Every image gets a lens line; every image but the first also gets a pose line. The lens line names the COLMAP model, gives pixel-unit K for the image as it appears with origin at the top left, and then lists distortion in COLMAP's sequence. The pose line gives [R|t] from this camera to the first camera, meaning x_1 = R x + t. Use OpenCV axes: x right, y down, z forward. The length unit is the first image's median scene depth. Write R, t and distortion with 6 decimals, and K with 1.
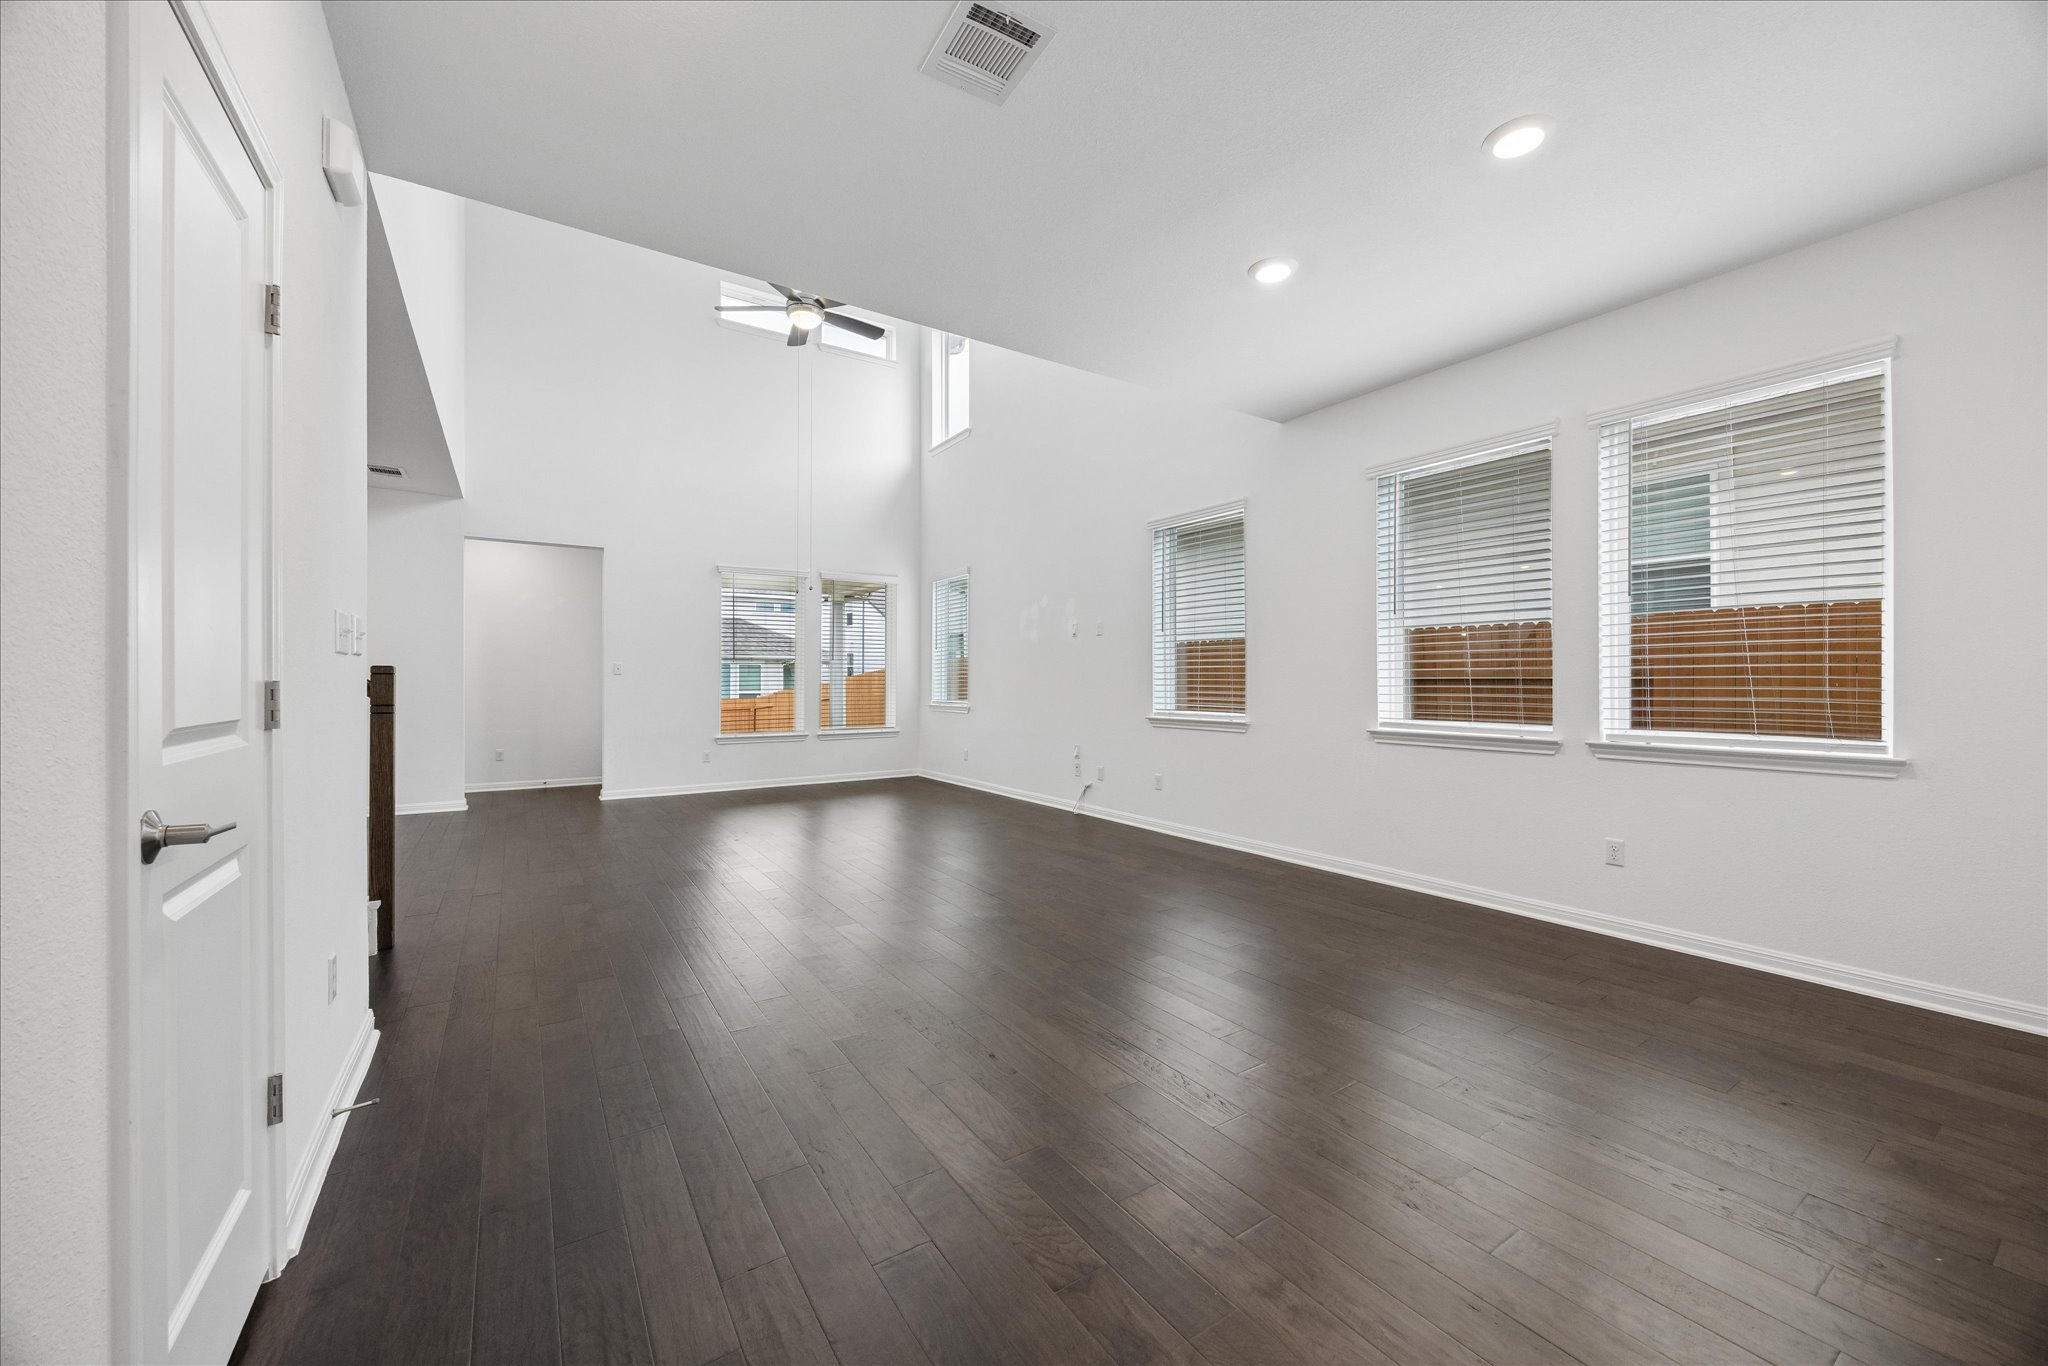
lens RADIAL K [[785.9, 0, 1021.1], [0, 785.9, 685.4], [0, 0, 1]] dist [0.001638, -0.000447]
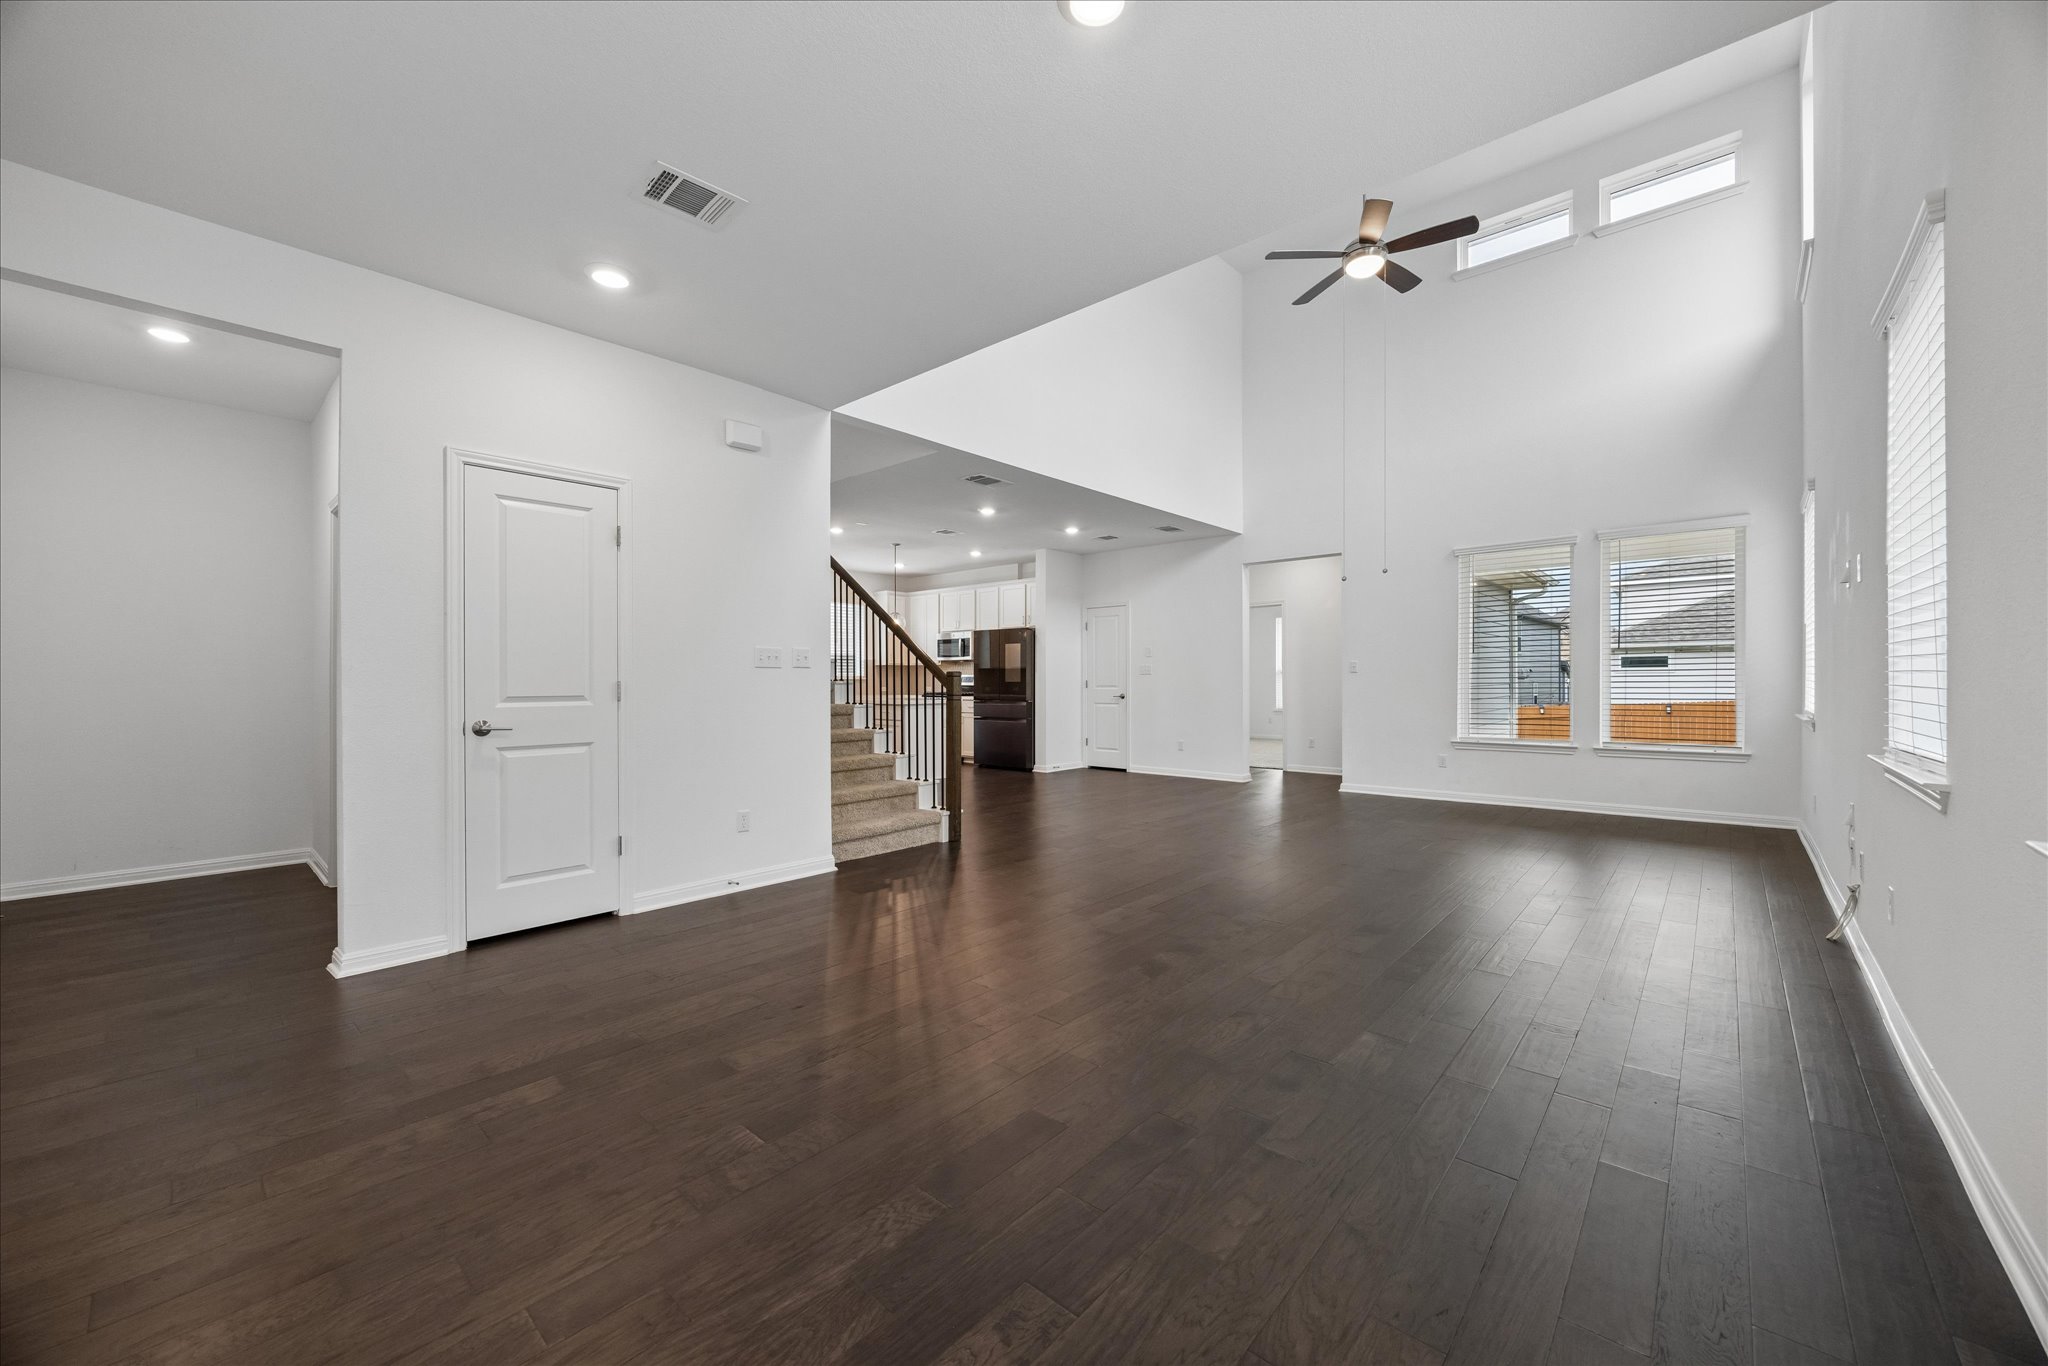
lens RADIAL K [[785.9, 0, 1029.5], [0, 785.9, 684.7], [0, 0, 1]] dist [0.001638, -0.000447]
pose [[0.272484, 0.003768, -0.962153, 0.343773], [-0.000342, 0.999993, 0.003819, -0.001616], [0.962160, -0.000712, 0.272483, 0.286343]]
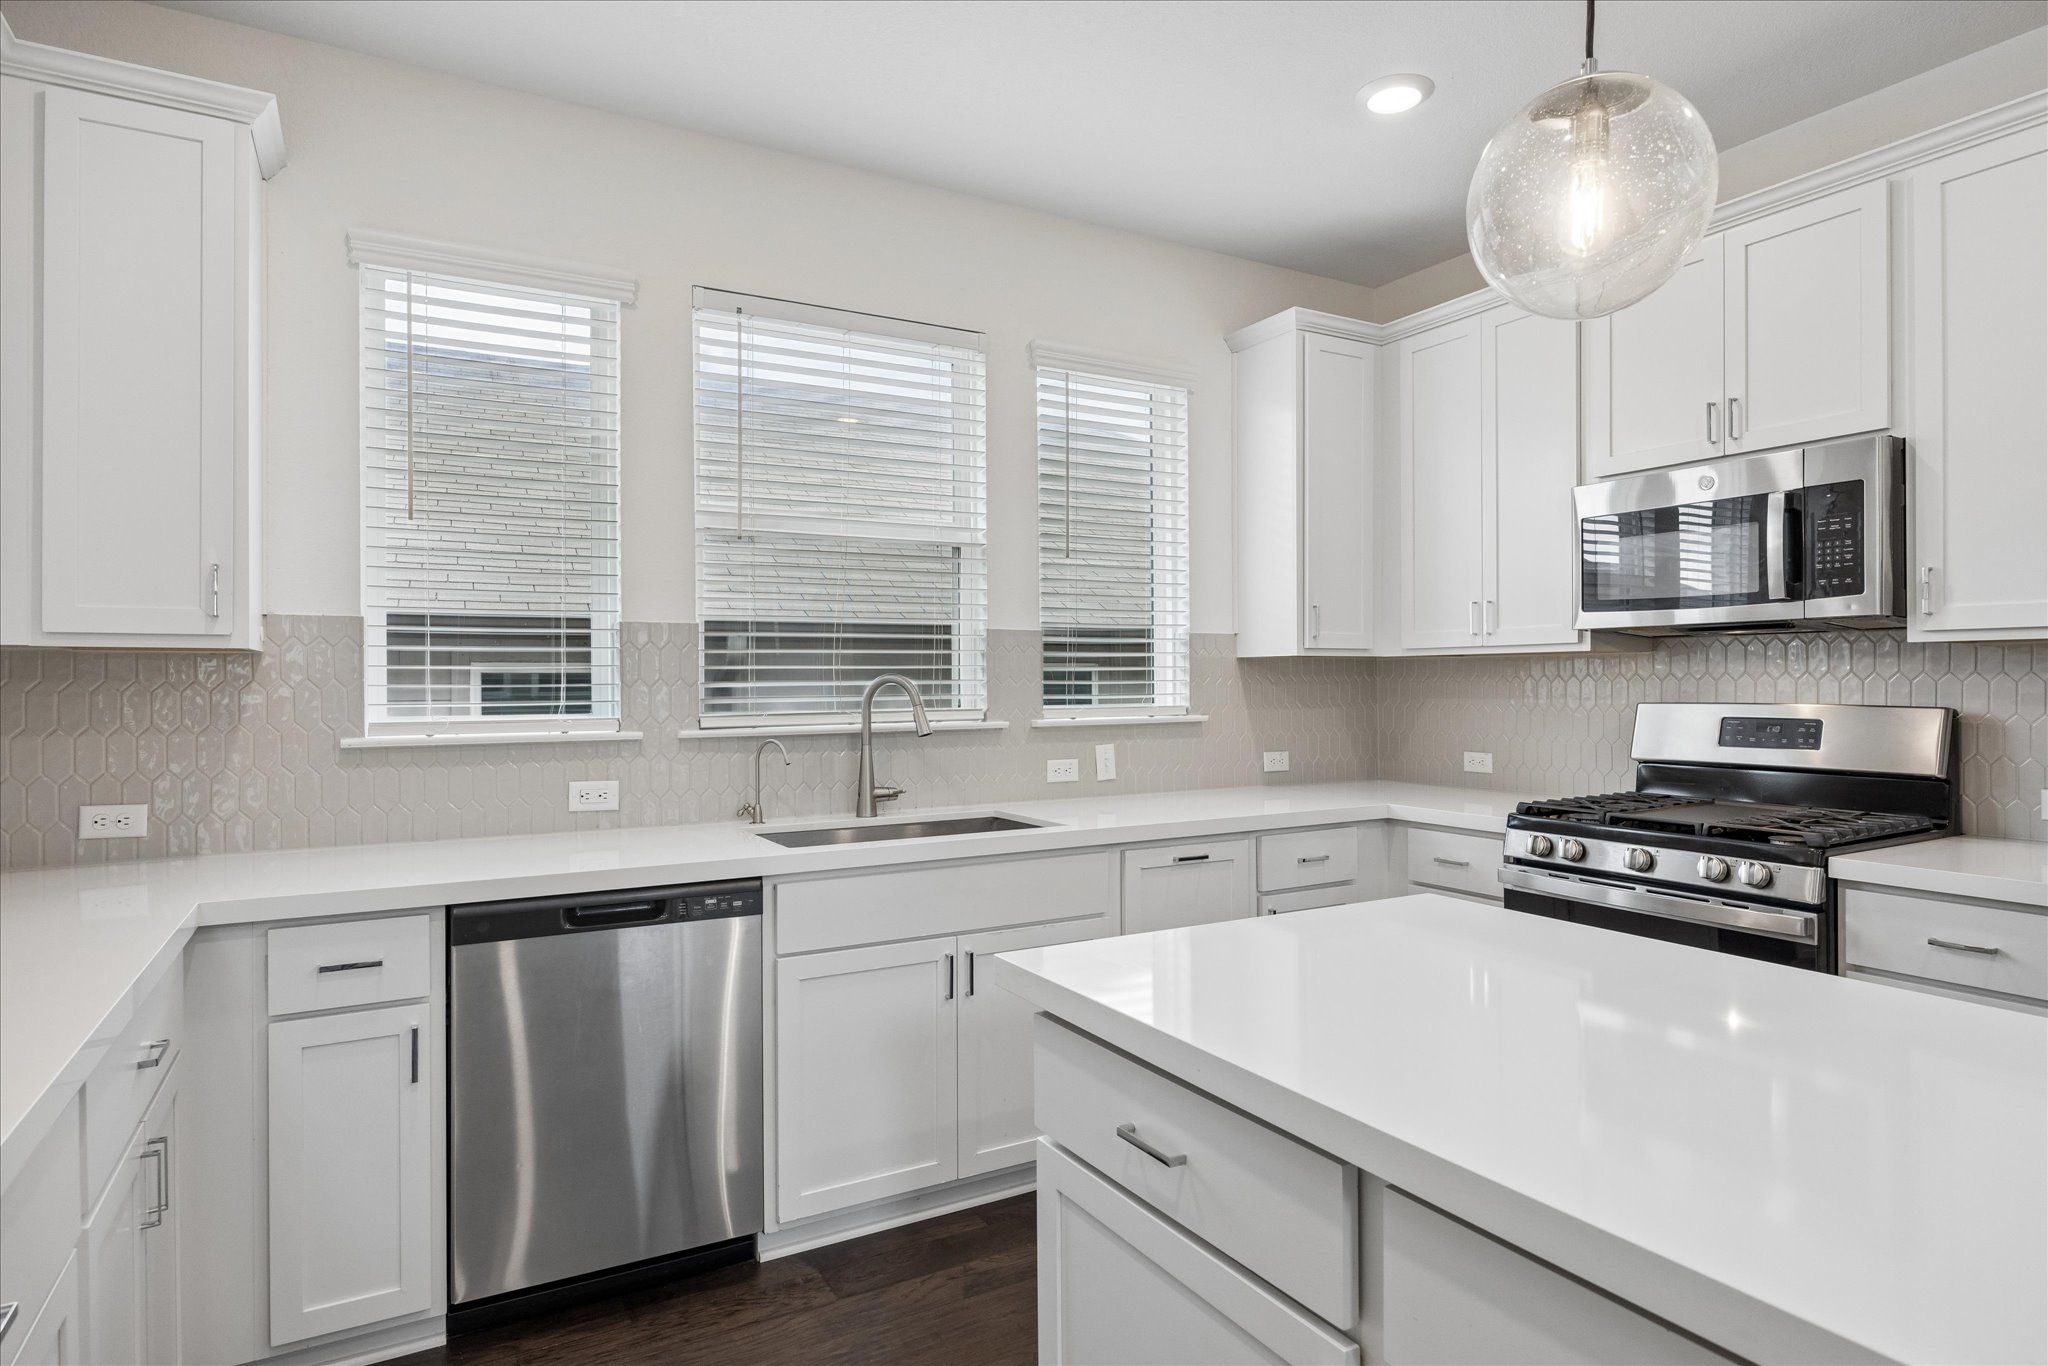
lens RADIAL K [[1107.9, 0, 1018.2], [0, 1107.9, 680.9], [0, 0, 1]] dist [-0.005170, -0.001262]
pose [[-0.054002, 0.000023, -0.998541, -0.666577], [0.000601, 1.000000, -0.000010, -0.021937], [0.998541, -0.000601, -0.054002, 0.341838]]
